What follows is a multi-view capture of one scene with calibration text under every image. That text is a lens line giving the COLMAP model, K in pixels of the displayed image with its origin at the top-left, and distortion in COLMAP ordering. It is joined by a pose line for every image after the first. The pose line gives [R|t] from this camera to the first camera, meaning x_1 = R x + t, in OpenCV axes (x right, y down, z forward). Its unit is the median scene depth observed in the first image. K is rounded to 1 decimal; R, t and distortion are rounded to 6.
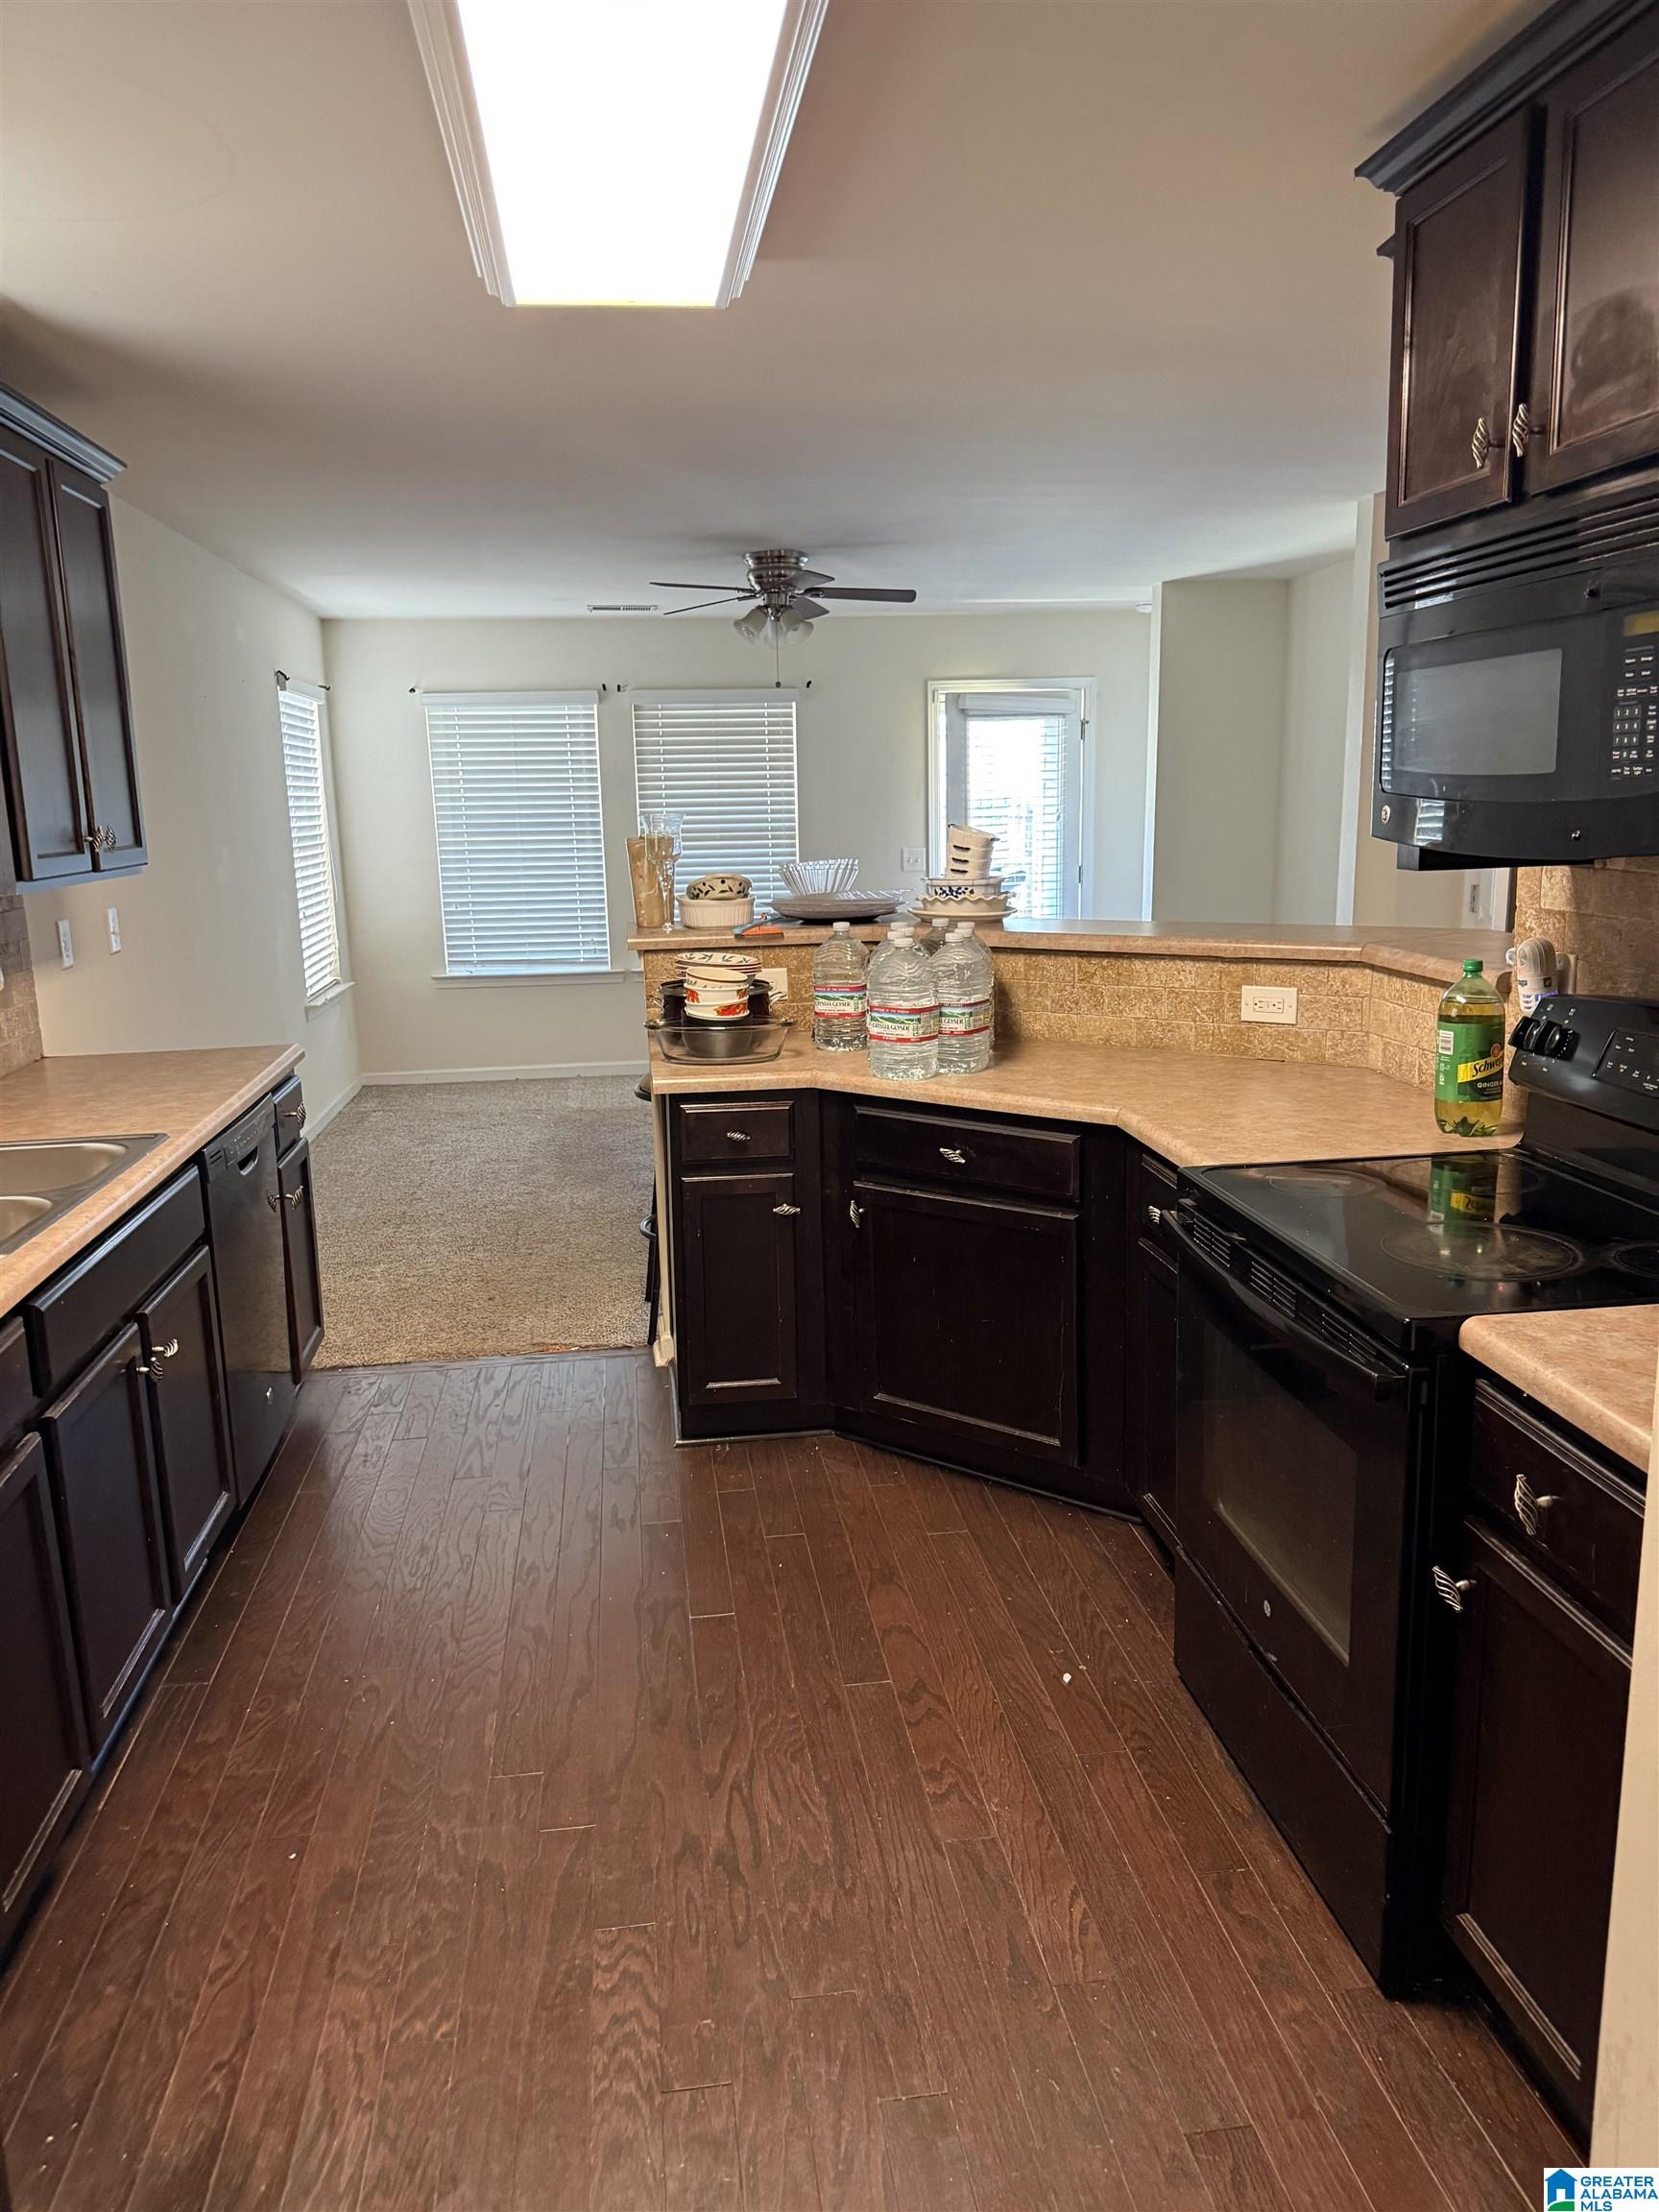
lens RADIAL K [[1567.6, 0, 829.5], [0, 1567.6, 1106.0], [0, 0, 1]] dist [0.002821, 0.000456]
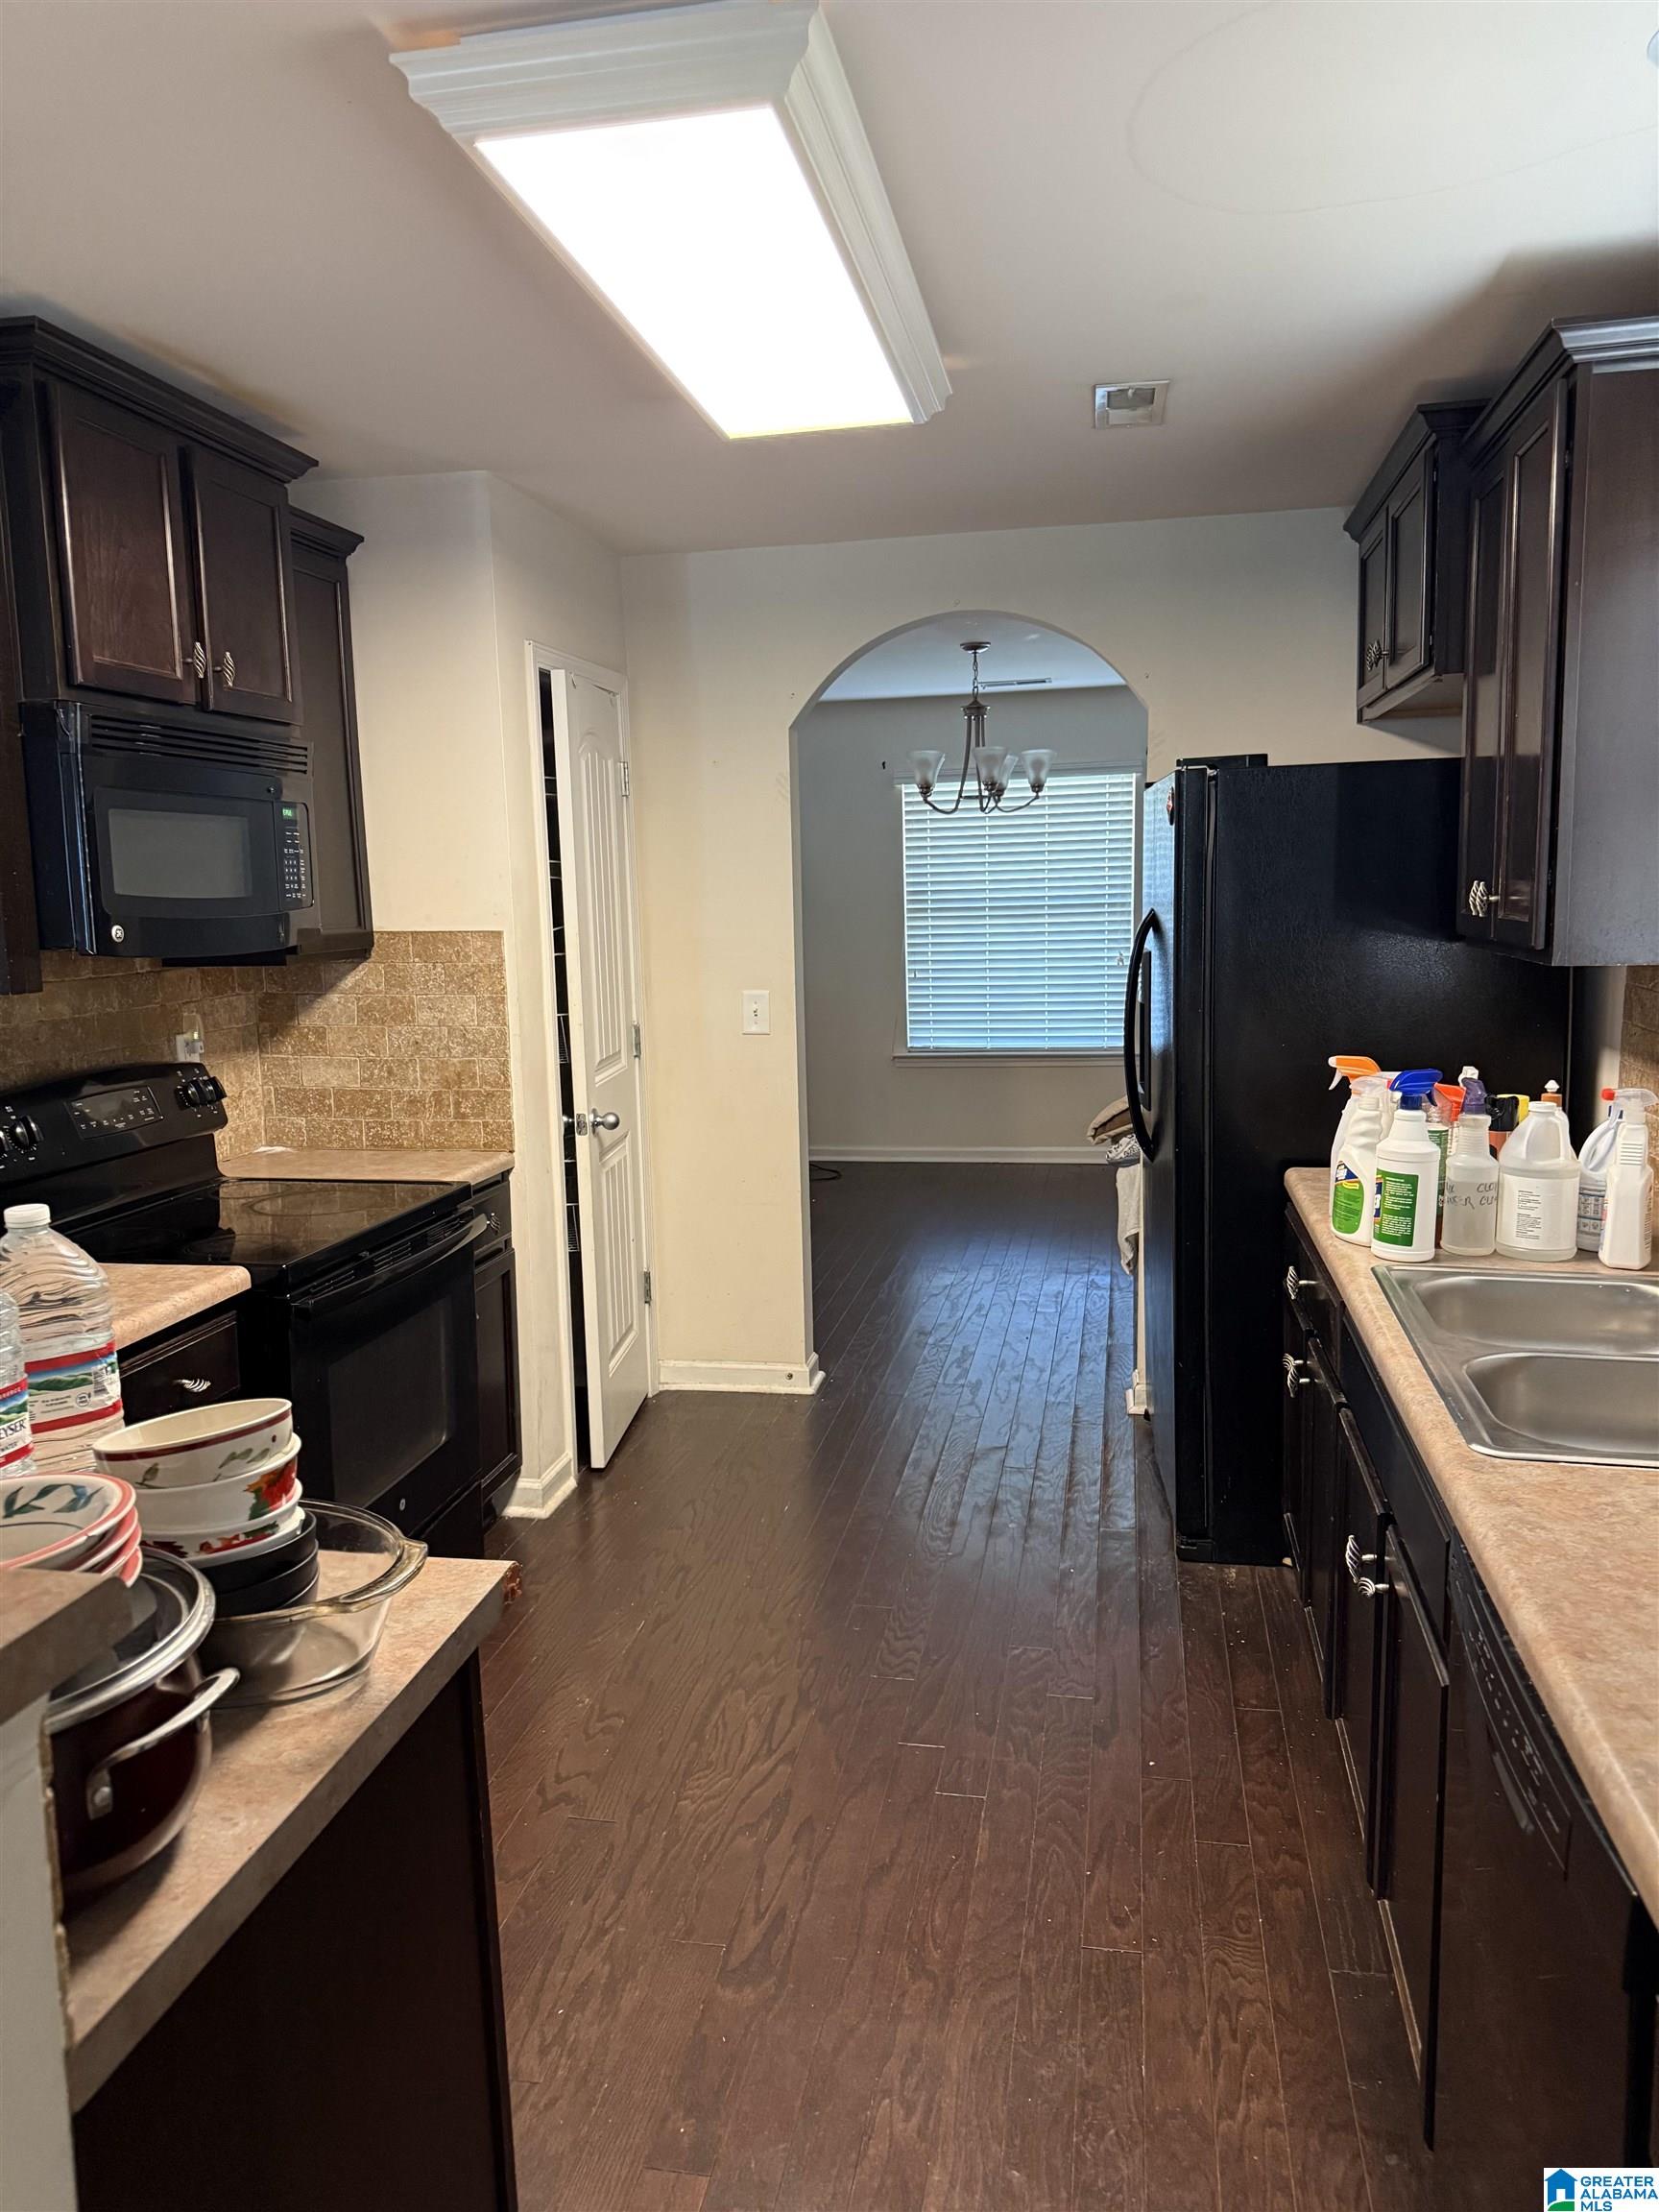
lens RADIAL K [[1567.6, 0, 829.5], [0, 1567.6, 1106.0], [0, 0, 1]] dist [0.002821, 0.000456]
pose [[-0.949733, 0.002239, 0.313054, -0.540000], [0.105743, 0.943499, 0.314052, -0.424173], [-0.294663, 0.331369, -0.896308, 2.190666]]
